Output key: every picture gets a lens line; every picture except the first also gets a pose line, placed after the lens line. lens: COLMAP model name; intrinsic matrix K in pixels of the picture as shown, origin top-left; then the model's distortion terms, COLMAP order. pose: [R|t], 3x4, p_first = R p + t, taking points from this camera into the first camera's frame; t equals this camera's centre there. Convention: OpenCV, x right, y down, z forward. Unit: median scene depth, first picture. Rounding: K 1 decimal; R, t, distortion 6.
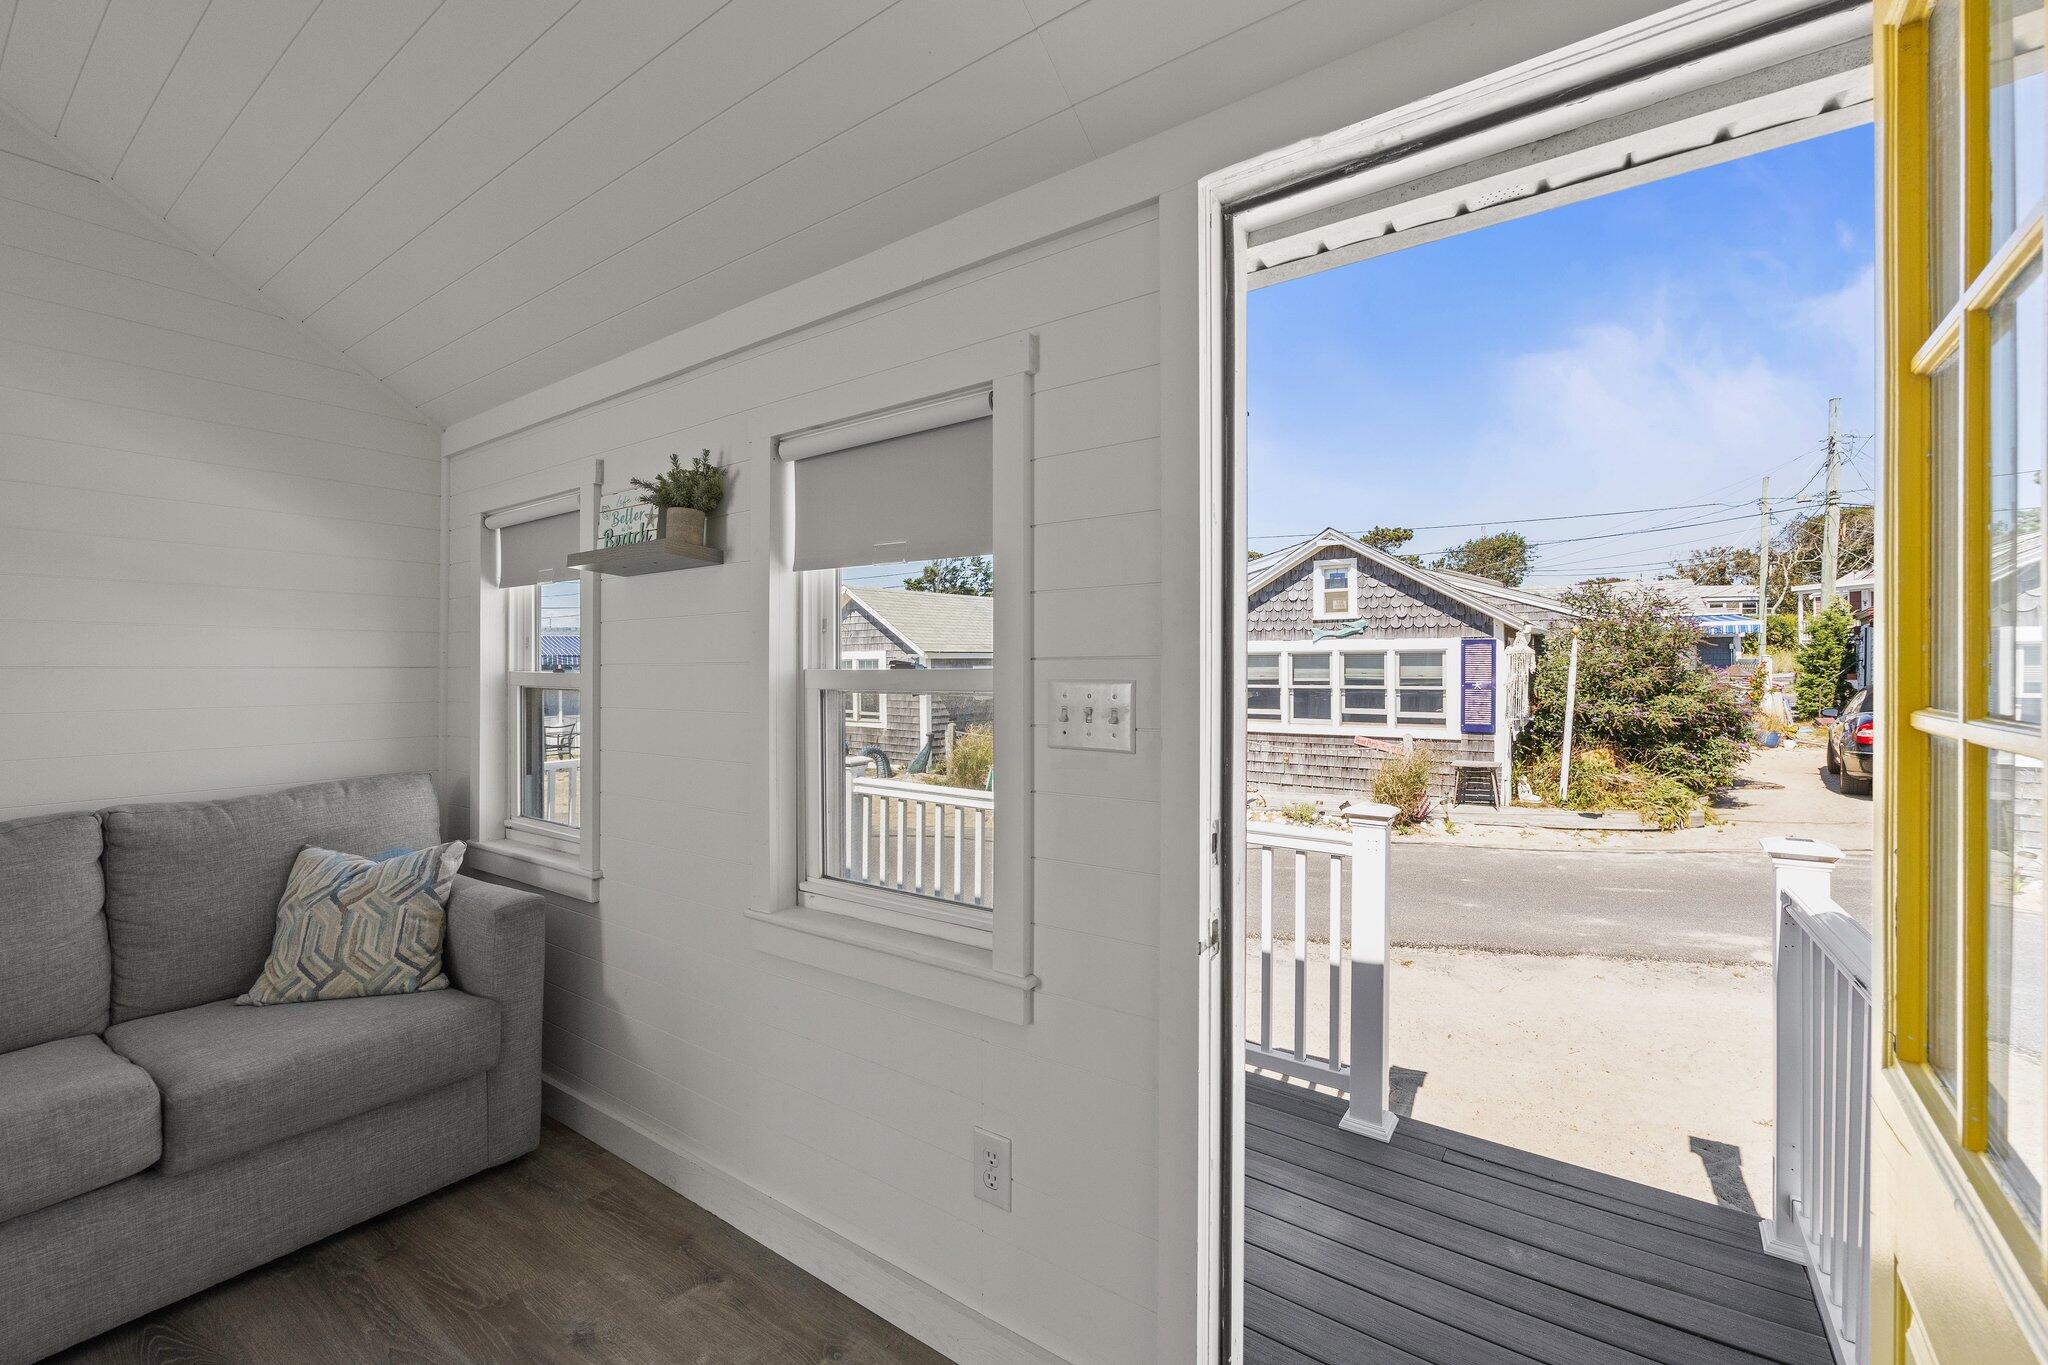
lens RADIAL K [[841.1, 0, 1024.8], [0, 841.1, 673.0], [0, 0, 1]] dist [-0.001000, -0.000183]
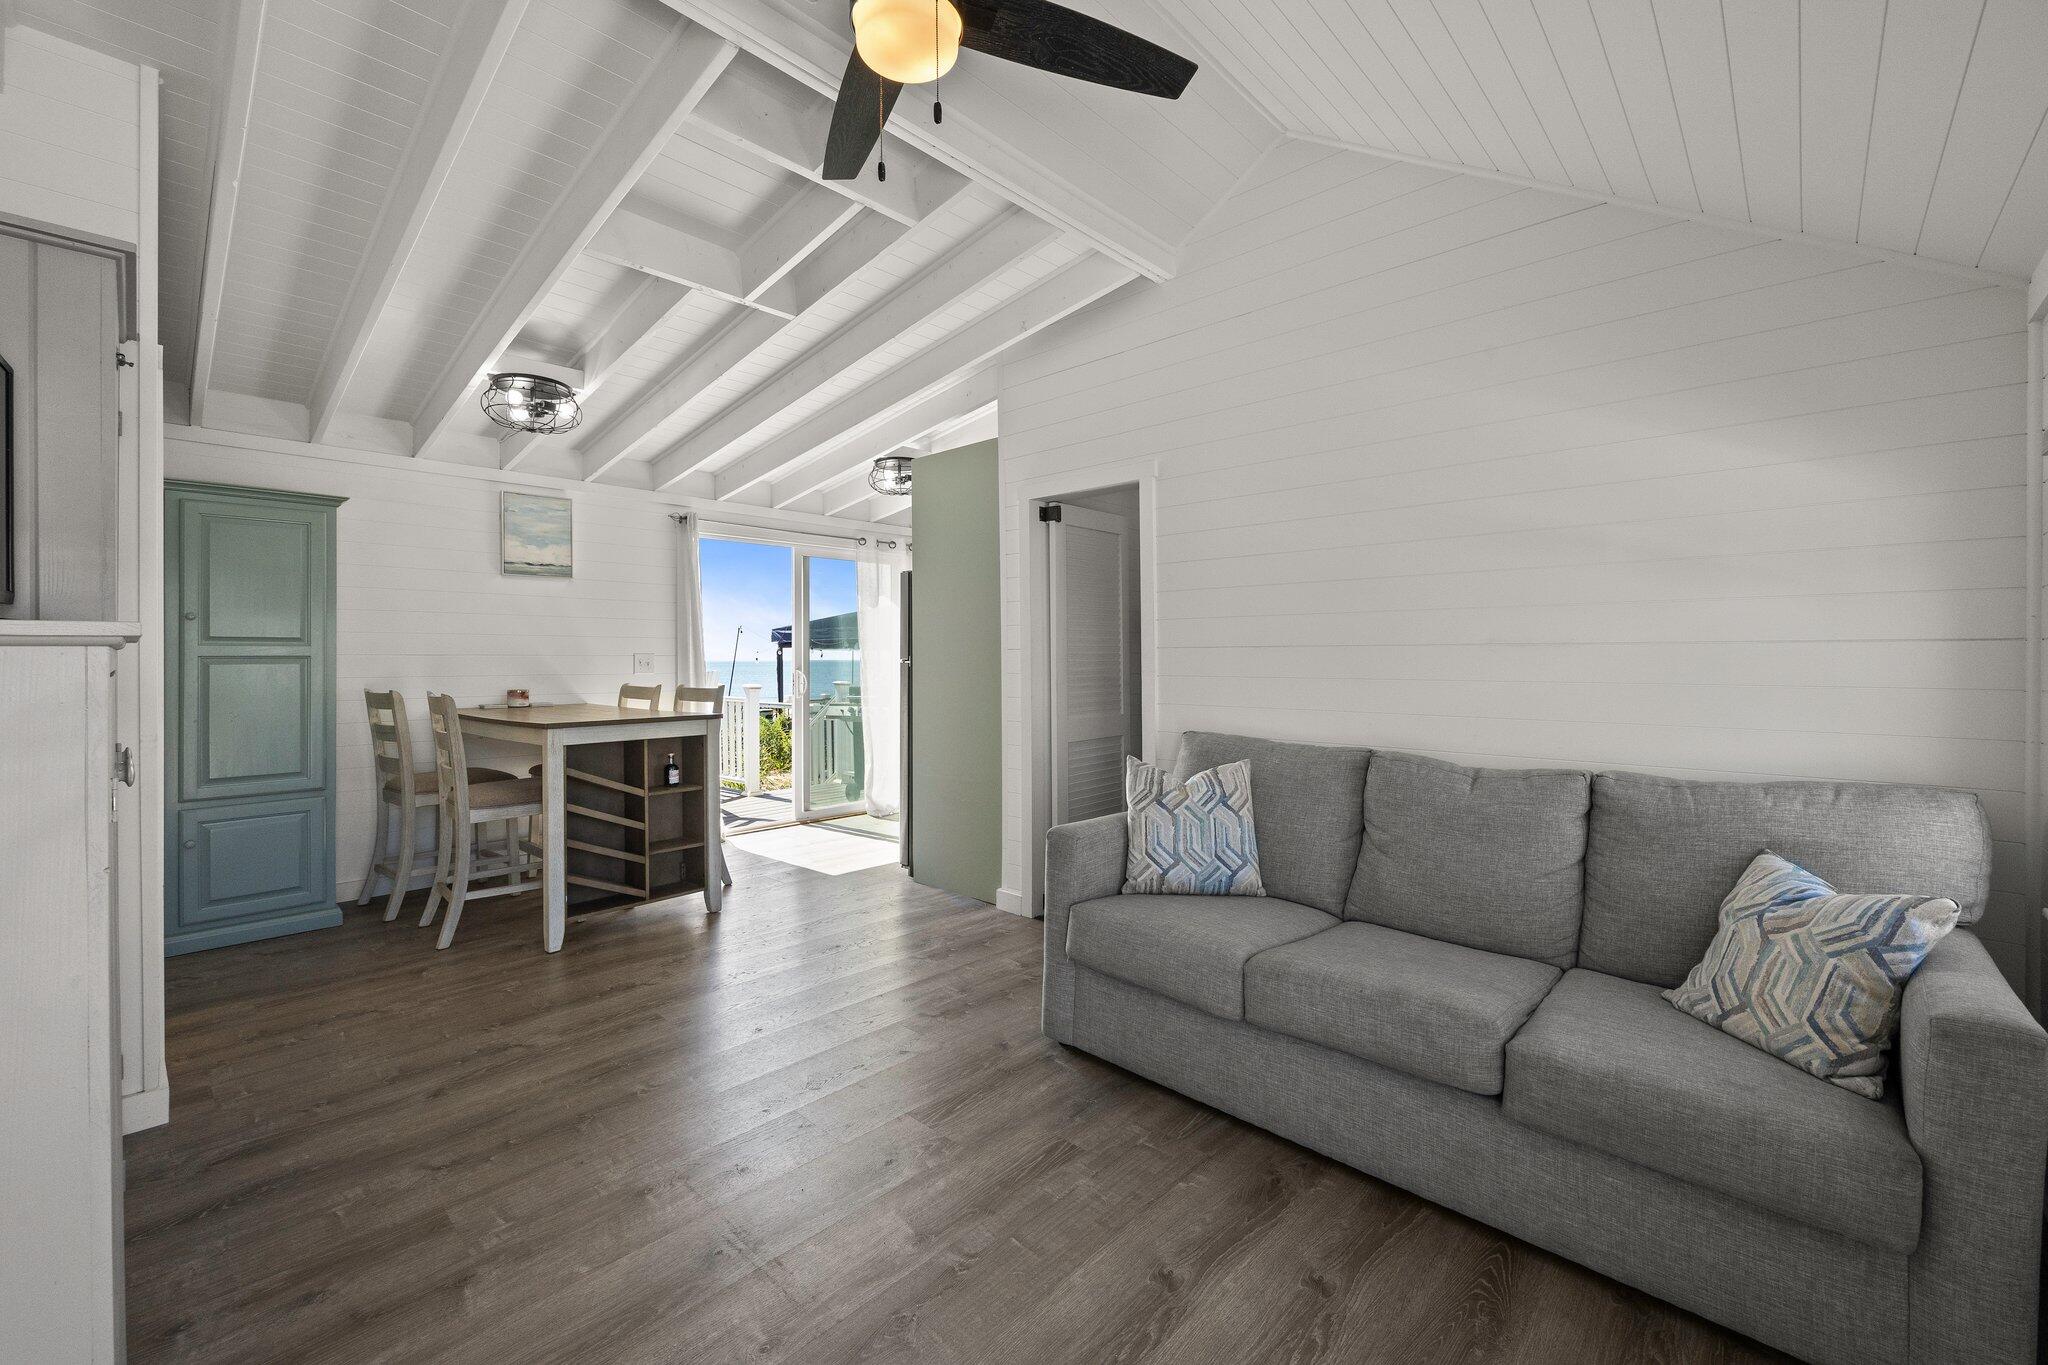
lens RADIAL K [[837.9, 0, 1028.1], [0, 837.9, 655.5], [0, 0, 1]] dist [0.000444, -0.000060]
pose [[-0.136263, 0.004137, -0.990664, 0.095577], [0.001026, 0.999991, 0.004035, 0.004071], [0.990672, -0.000467, -0.136266, 0.412493]]
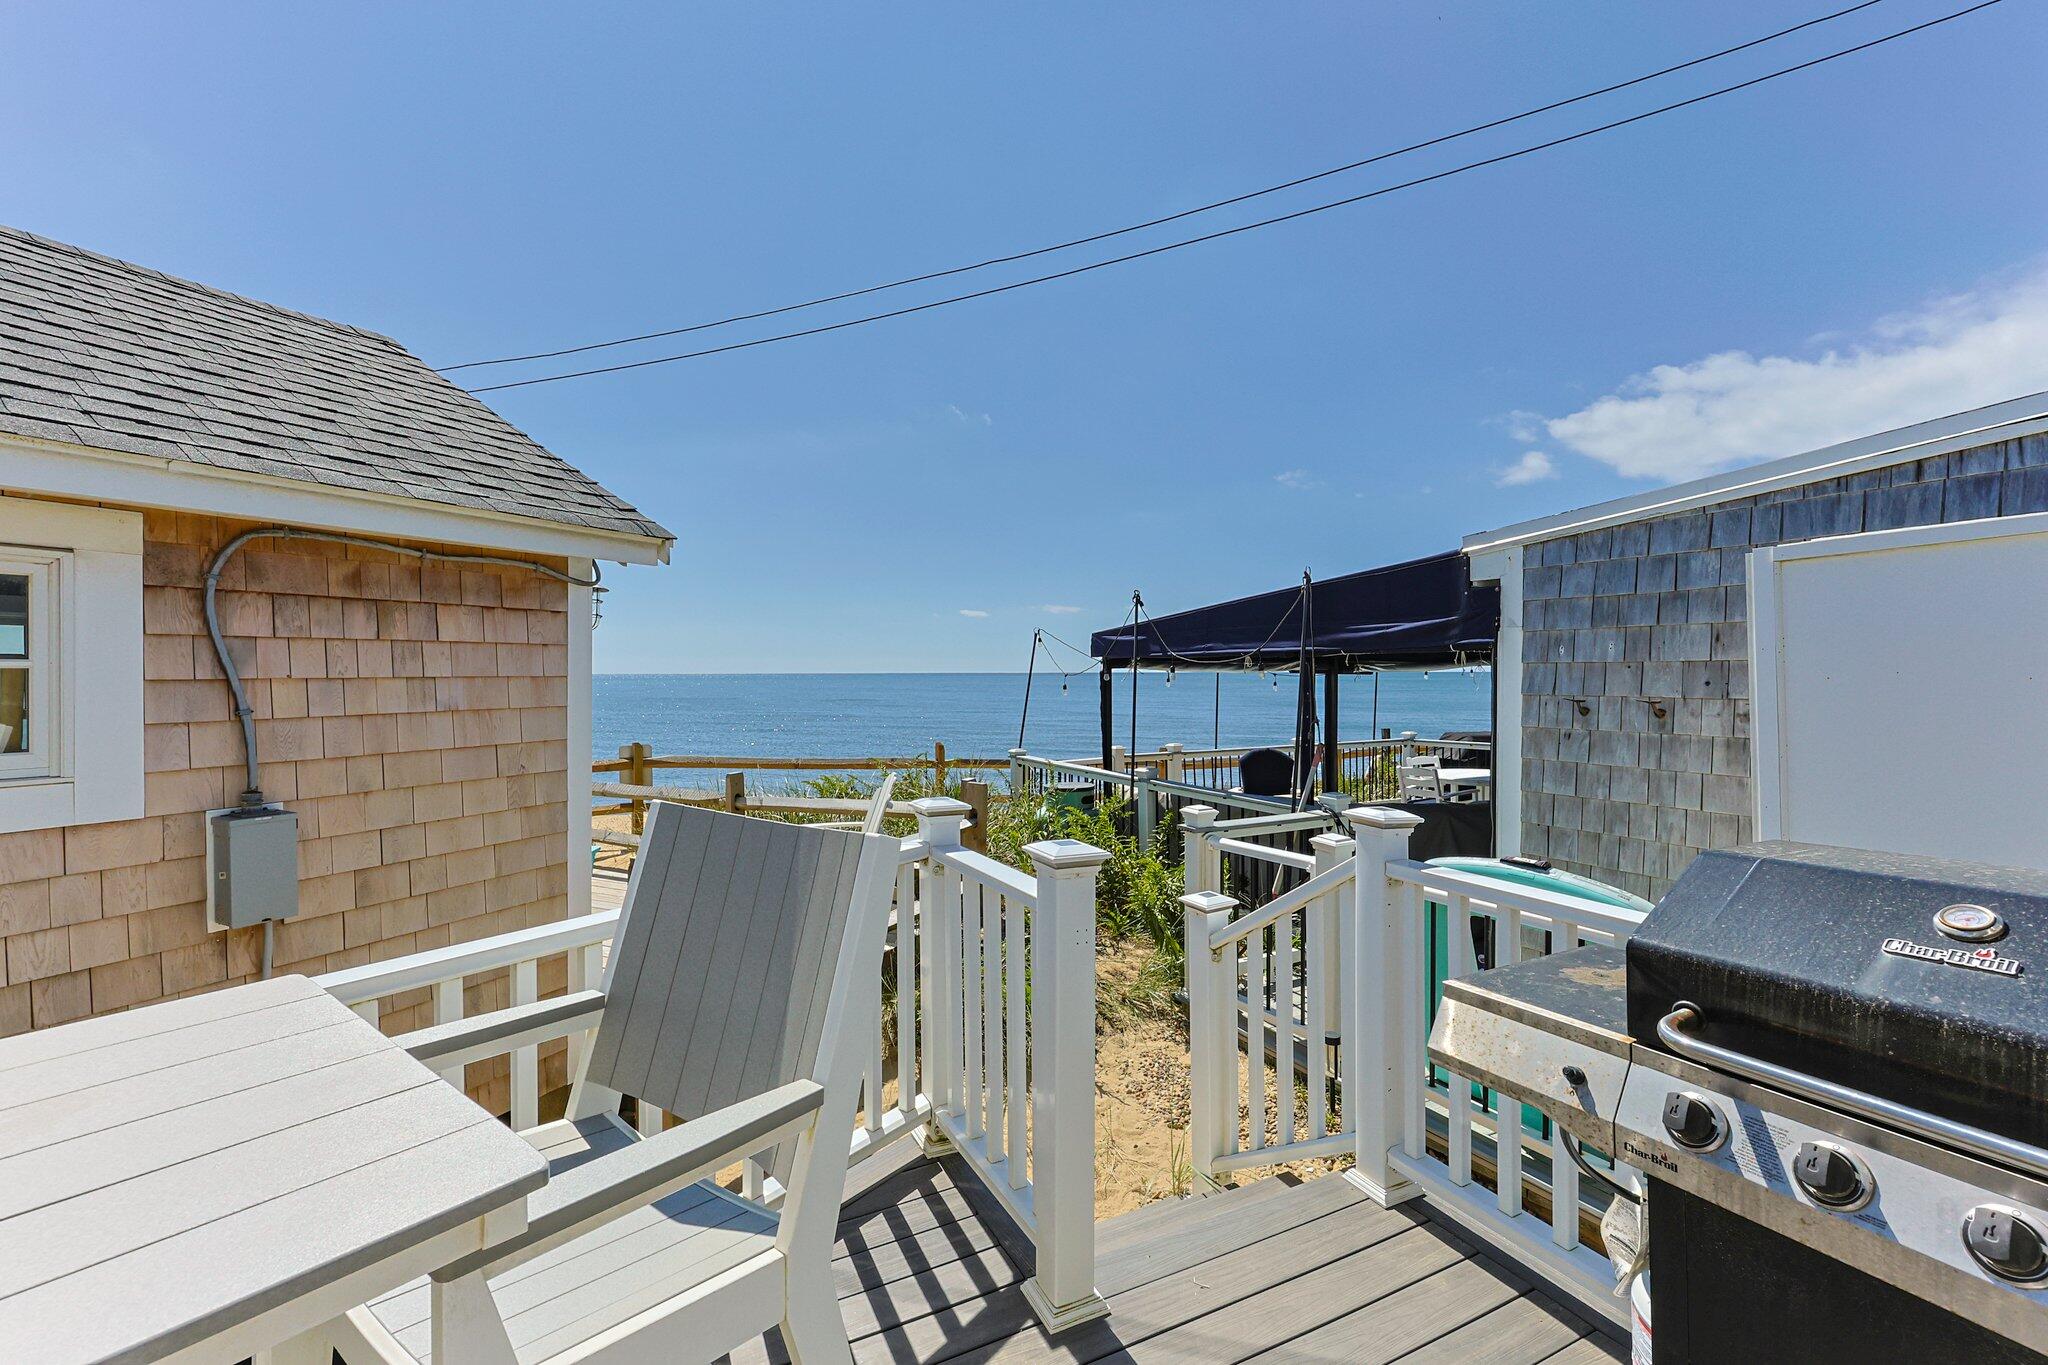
lens RADIAL K [[869.1, 0, 1013.6], [0, 869.1, 675.4], [0, 0, 1]] dist [-0.001494, -0.000900]
pose [[-0.481339, 0.010445, -0.876472, -2.786259], [-0.001458, 0.999918, 0.012717, -0.047698], [0.876533, 0.007399, -0.481284, -1.010197]]
